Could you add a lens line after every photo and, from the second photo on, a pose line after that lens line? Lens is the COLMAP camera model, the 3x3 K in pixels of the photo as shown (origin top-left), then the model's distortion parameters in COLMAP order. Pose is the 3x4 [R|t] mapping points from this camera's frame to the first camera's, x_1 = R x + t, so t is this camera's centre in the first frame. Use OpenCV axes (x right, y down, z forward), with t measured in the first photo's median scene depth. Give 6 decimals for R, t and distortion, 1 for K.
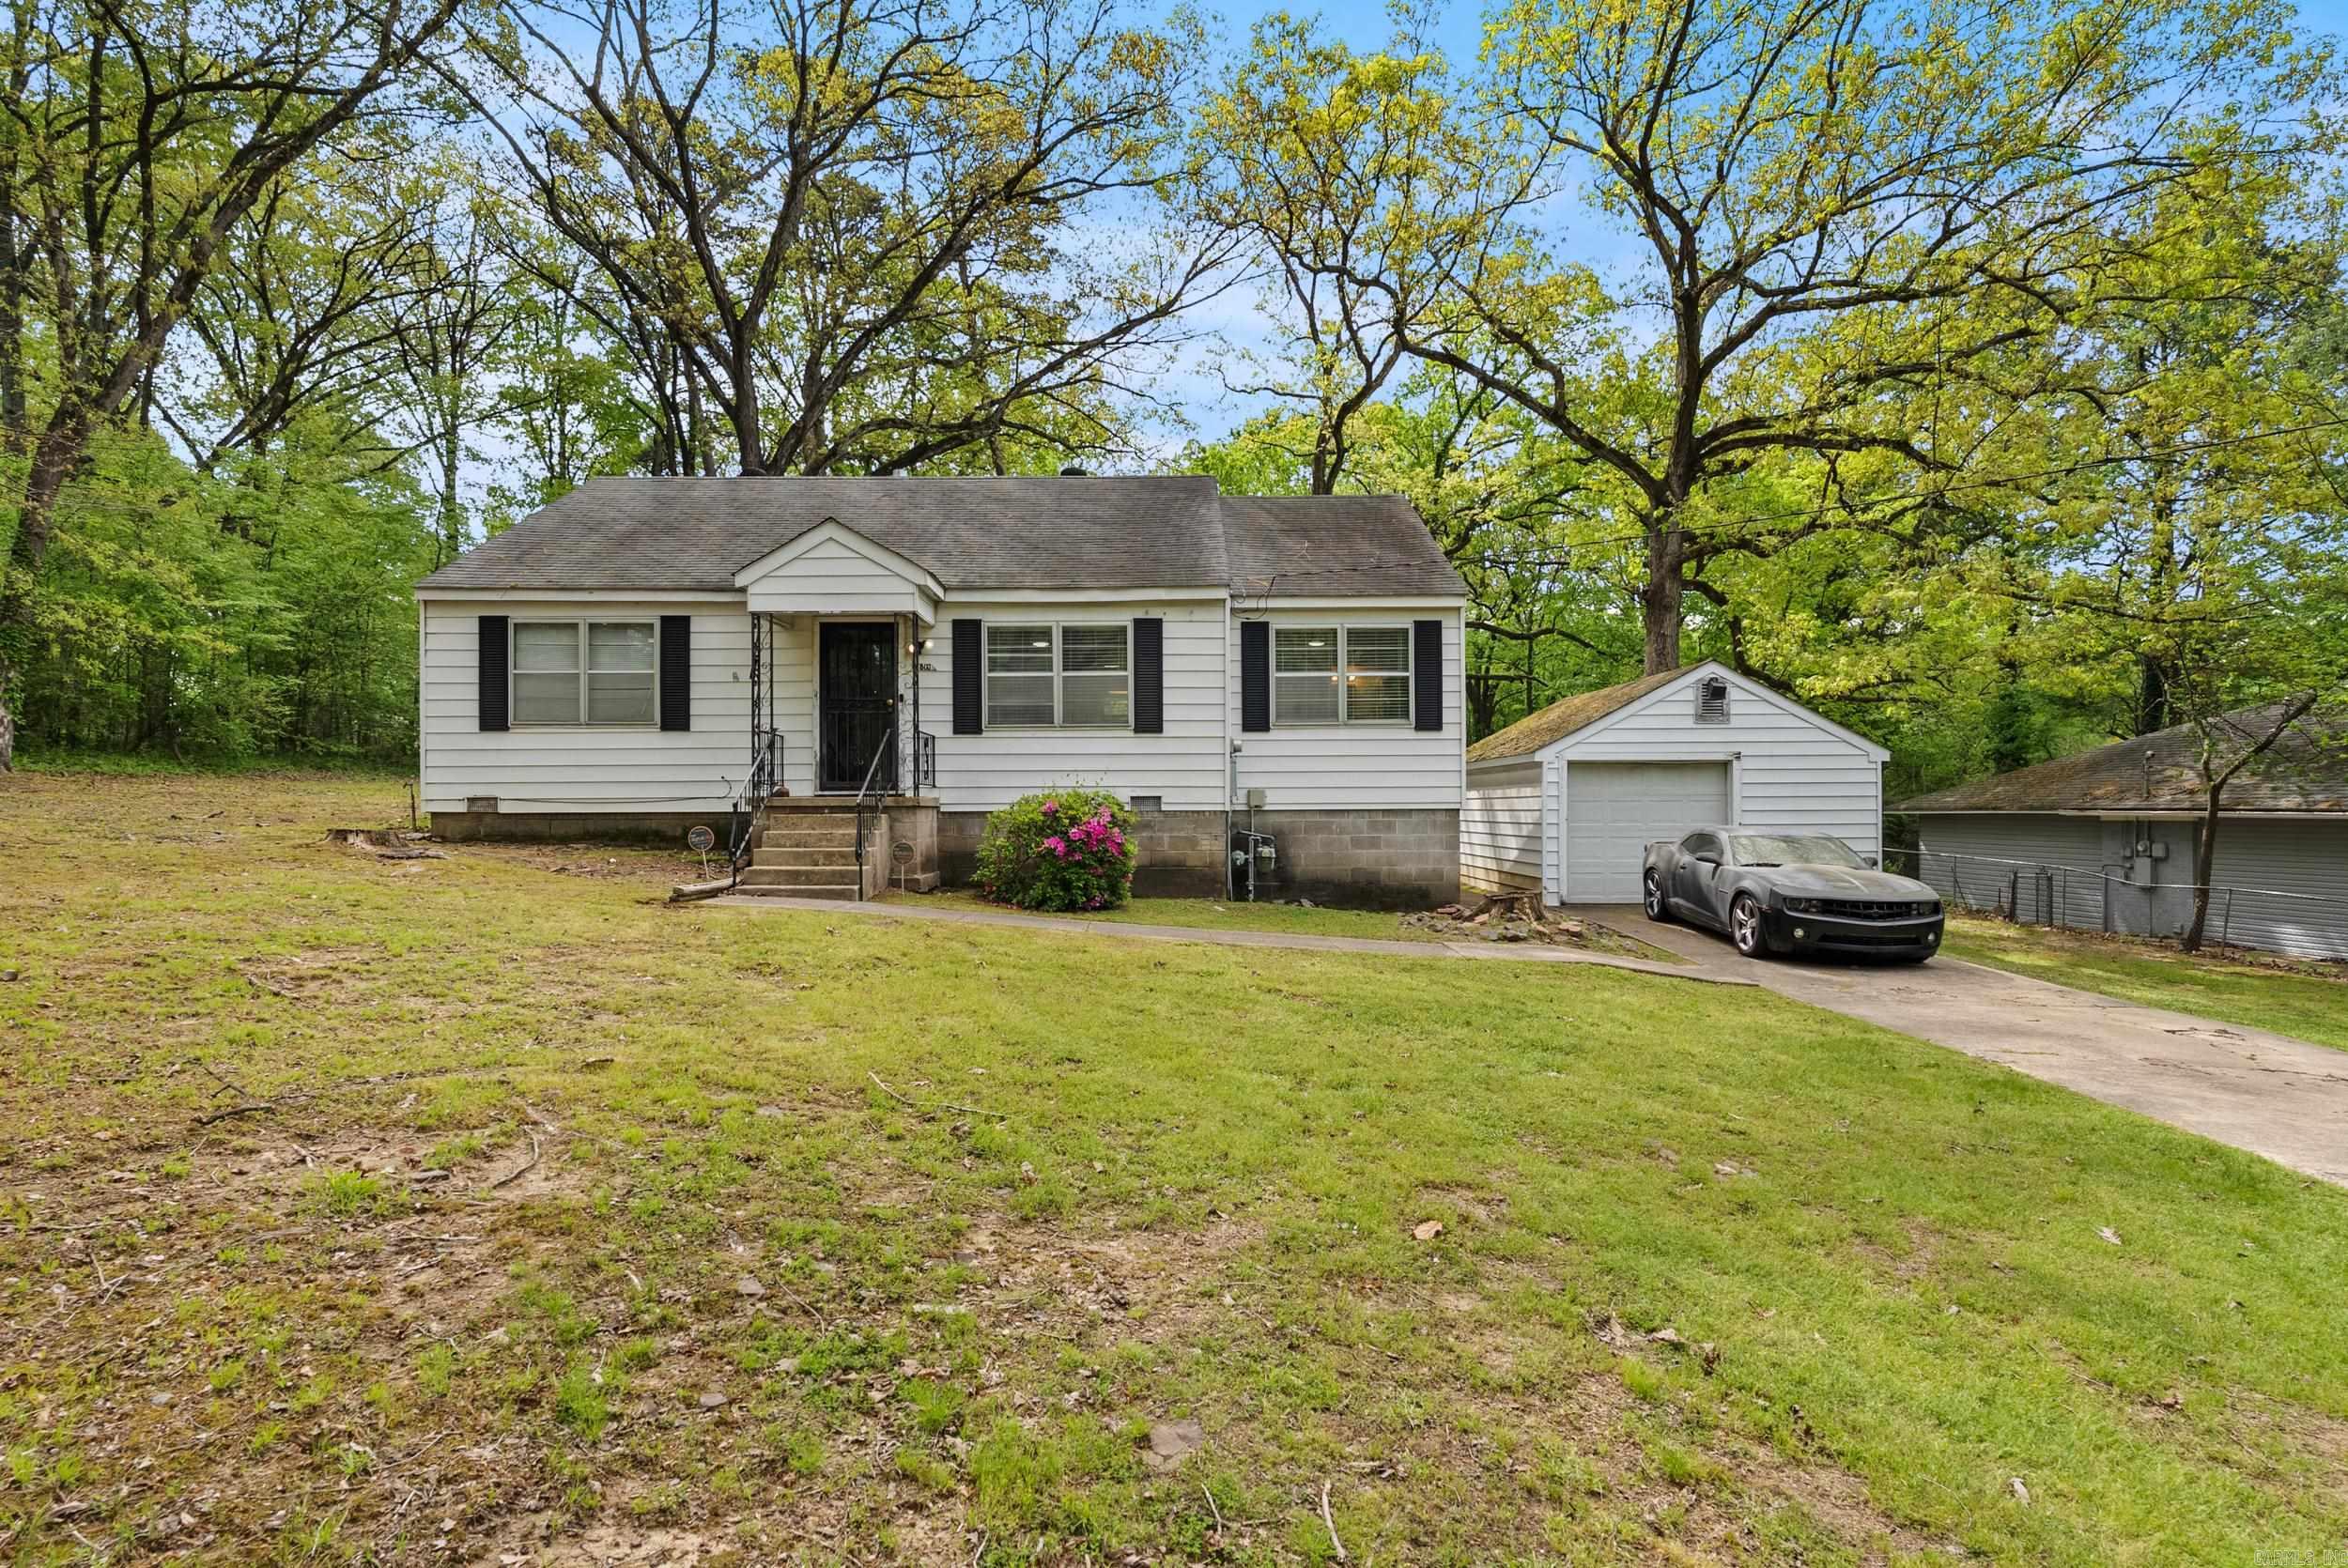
lens RADIAL K [[1252.4, 0, 1173.2], [0, 1252.4, 806.8], [0, 0, 1]] dist [-0.016181, -0.001001]
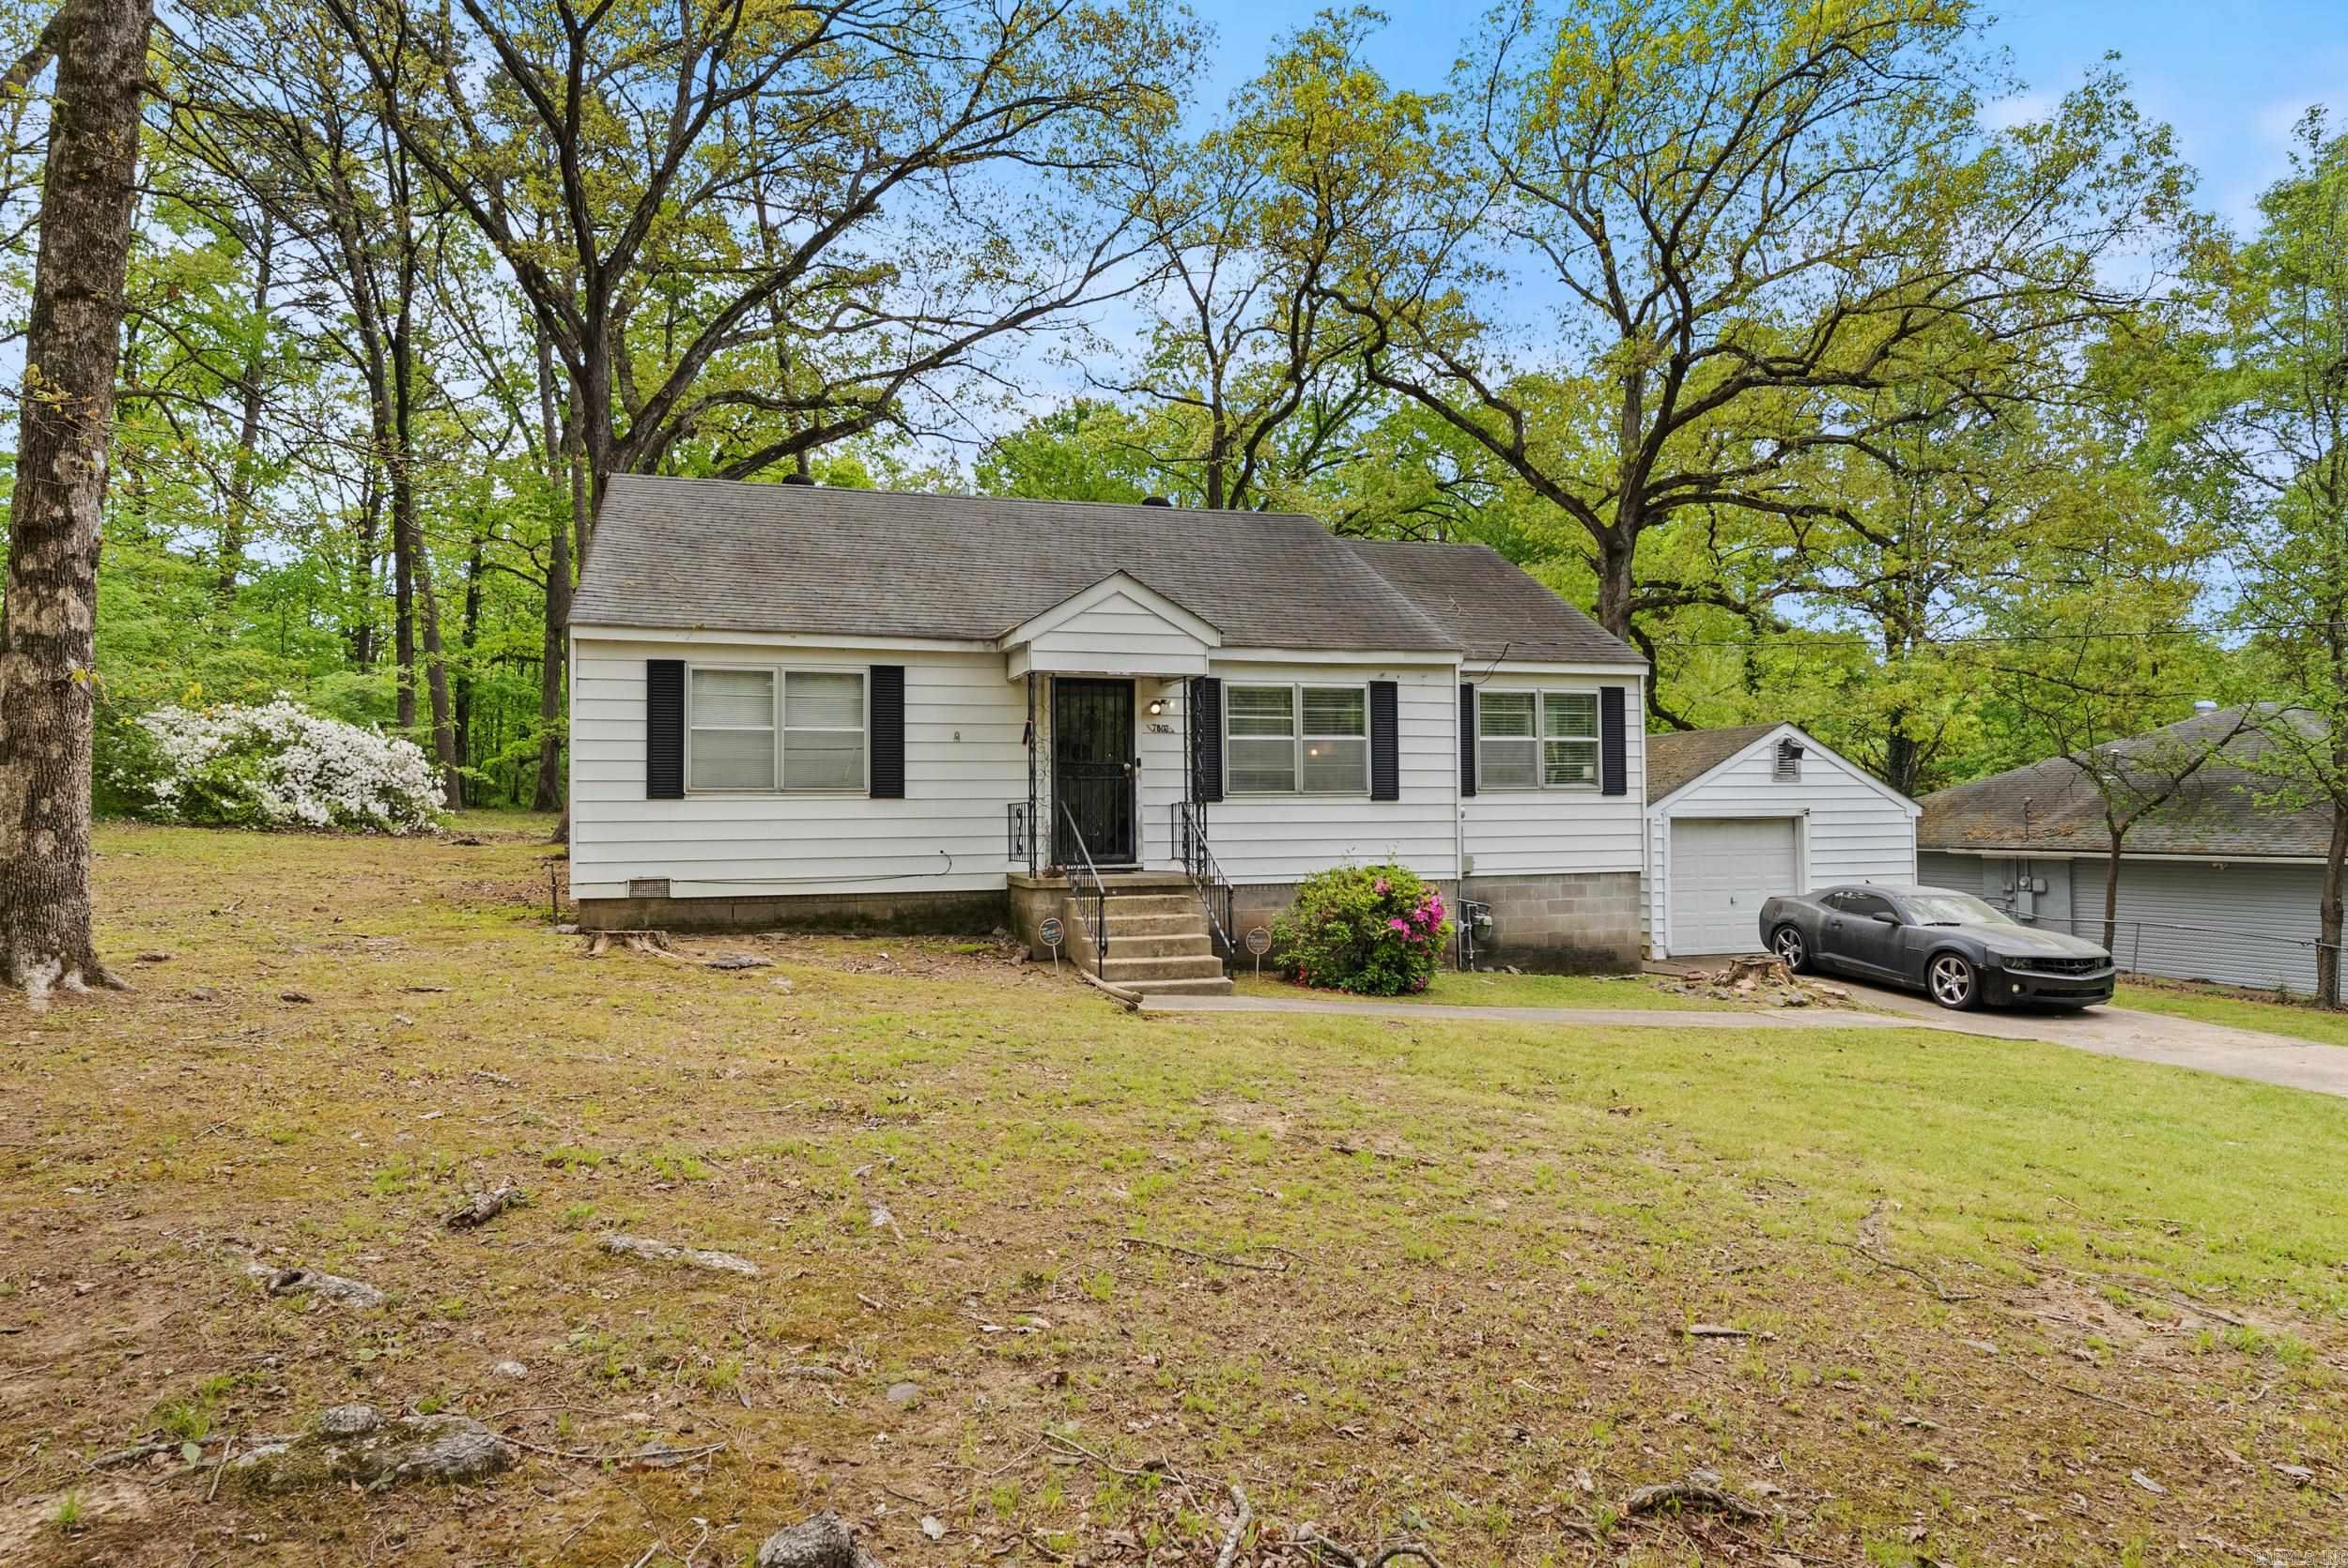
lens RADIAL K [[1416.9, 0, 1173.0], [0, 1416.9, 781.3], [0, 0, 1]] dist [-0.004556, -0.001082]
pose [[0.956532, 0.002342, 0.291616, -0.494046], [0.004792, 0.999706, -0.023748, -0.048196], [-0.291586, 0.024113, 0.956240, 0.004078]]
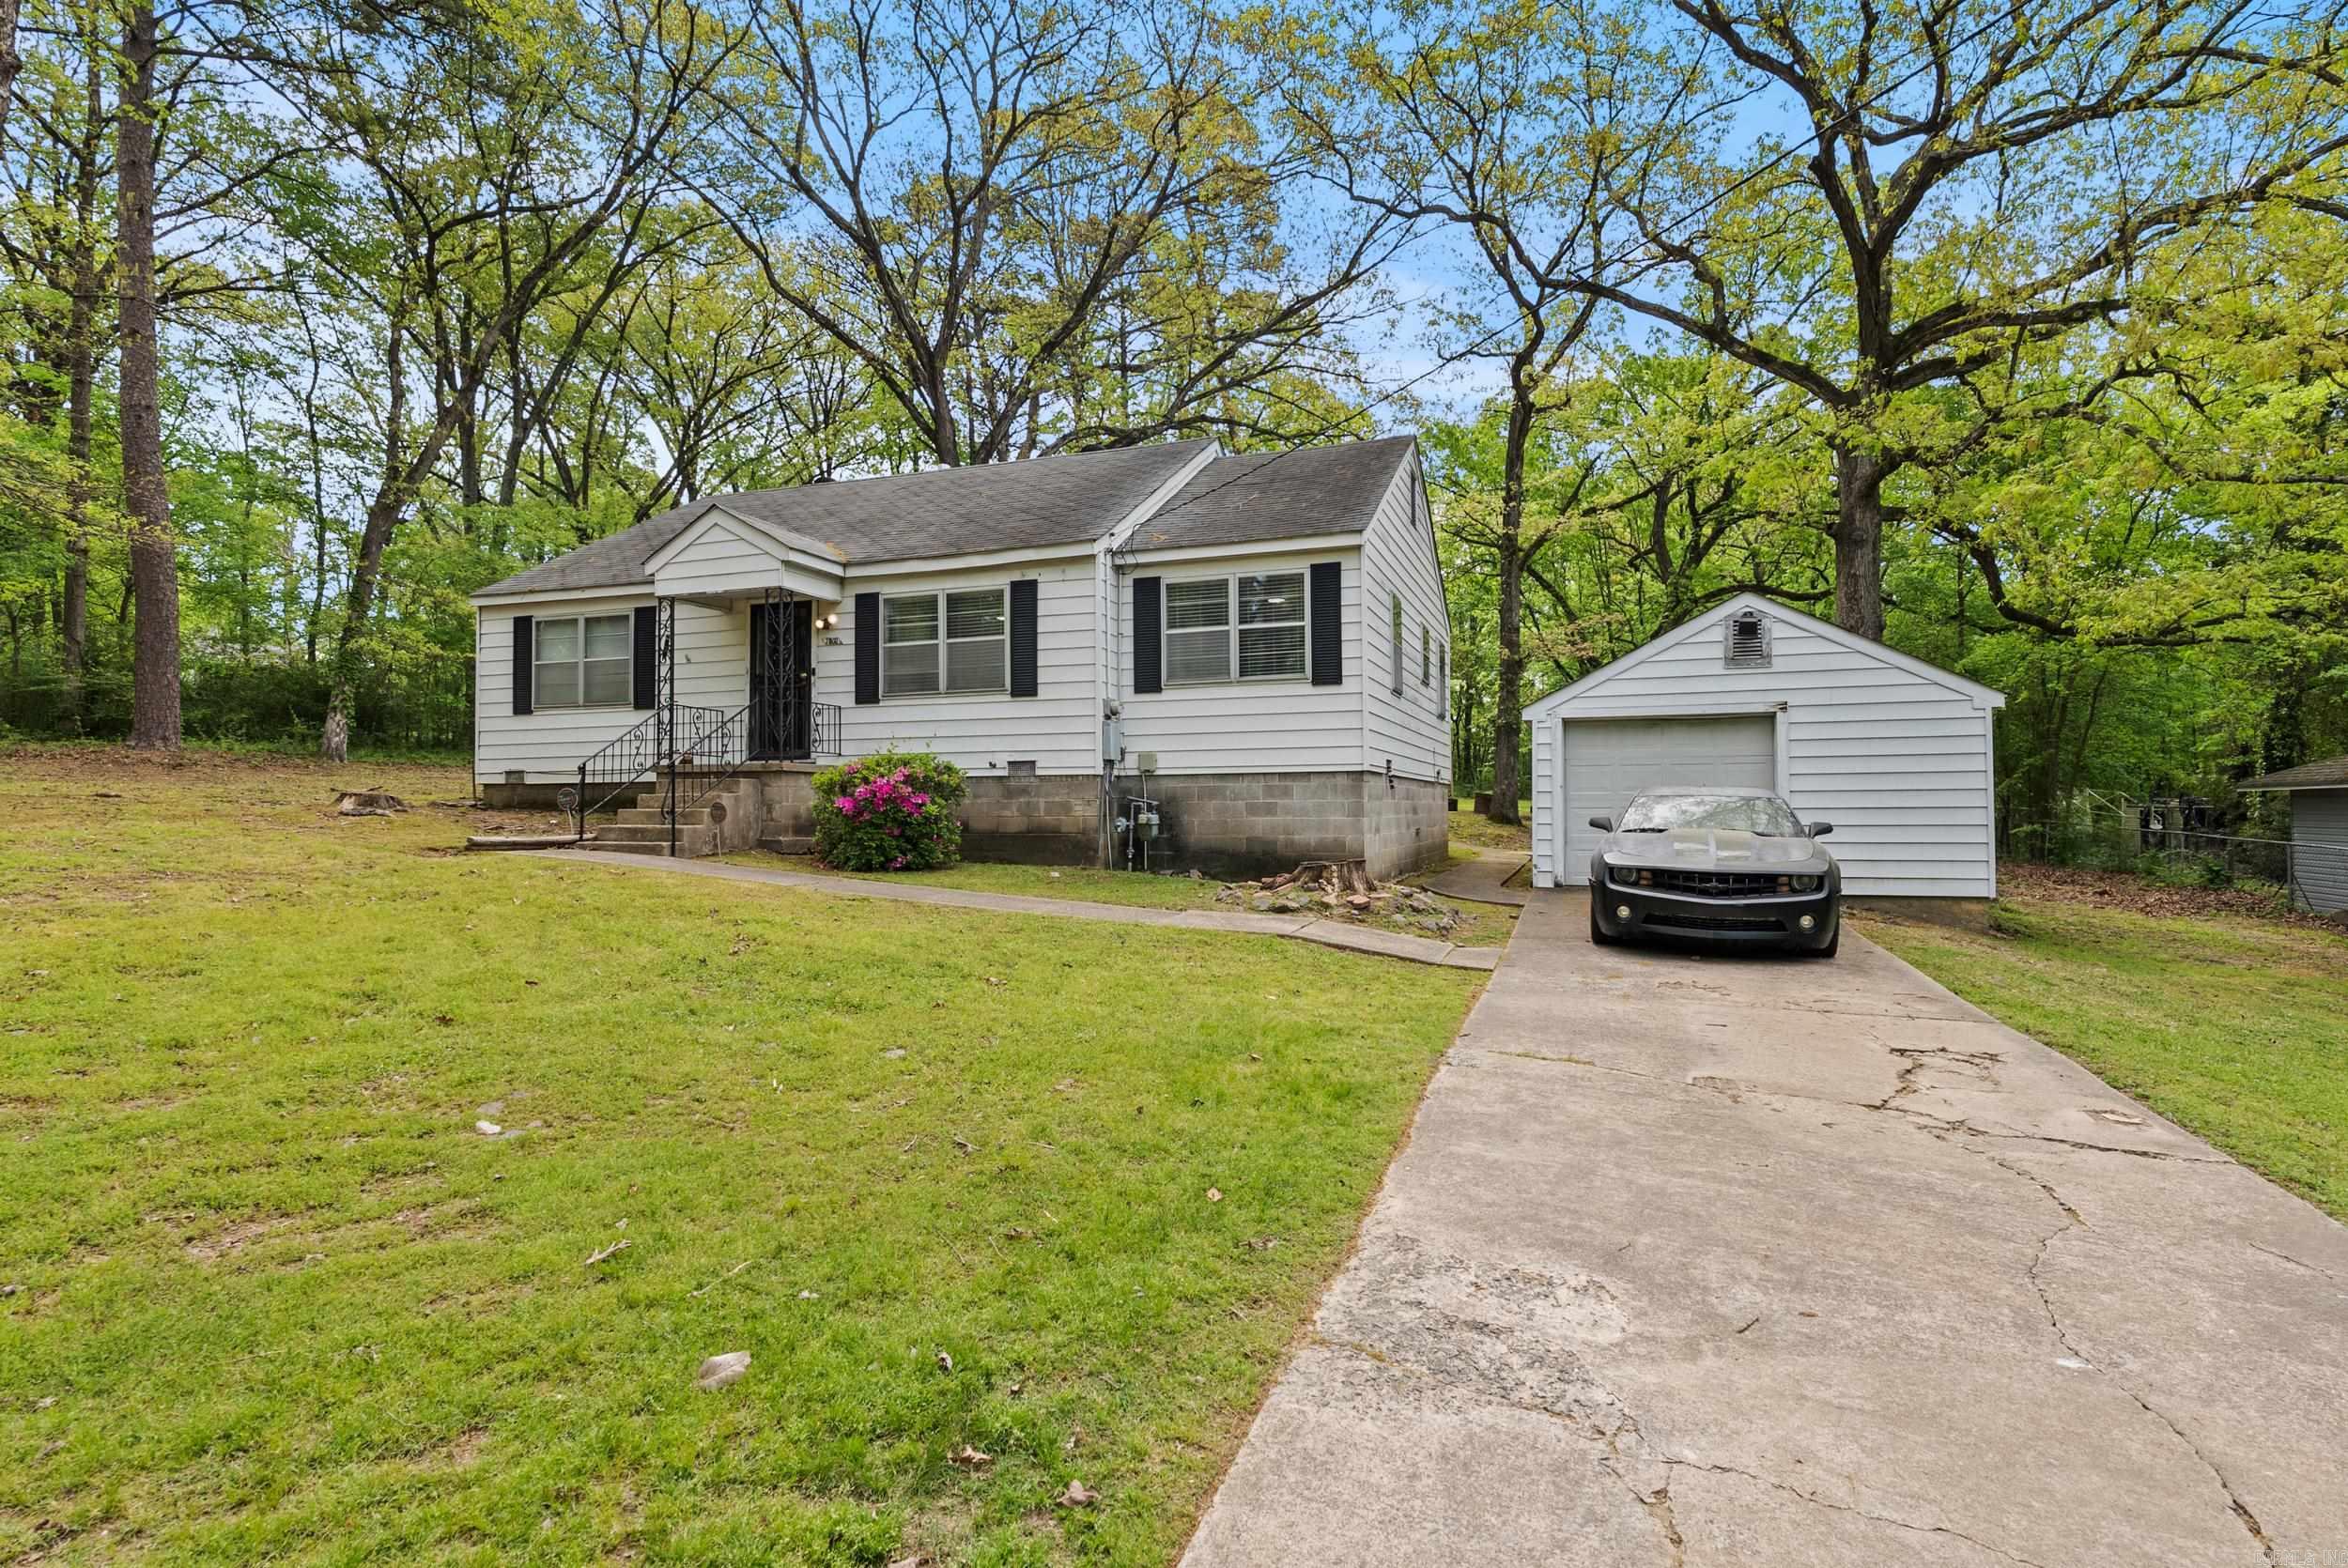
lens RADIAL K [[1220.0, 0, 1170.5], [0, 1220.0, 777.2], [0, 0, 1]] dist [-0.017925, -0.000484]
pose [[0.936160, -0.011584, -0.351382, 0.423144], [0.002103, 0.999624, -0.027351, 0.030675], [0.351567, 0.024866, 0.935833, 0.147115]]
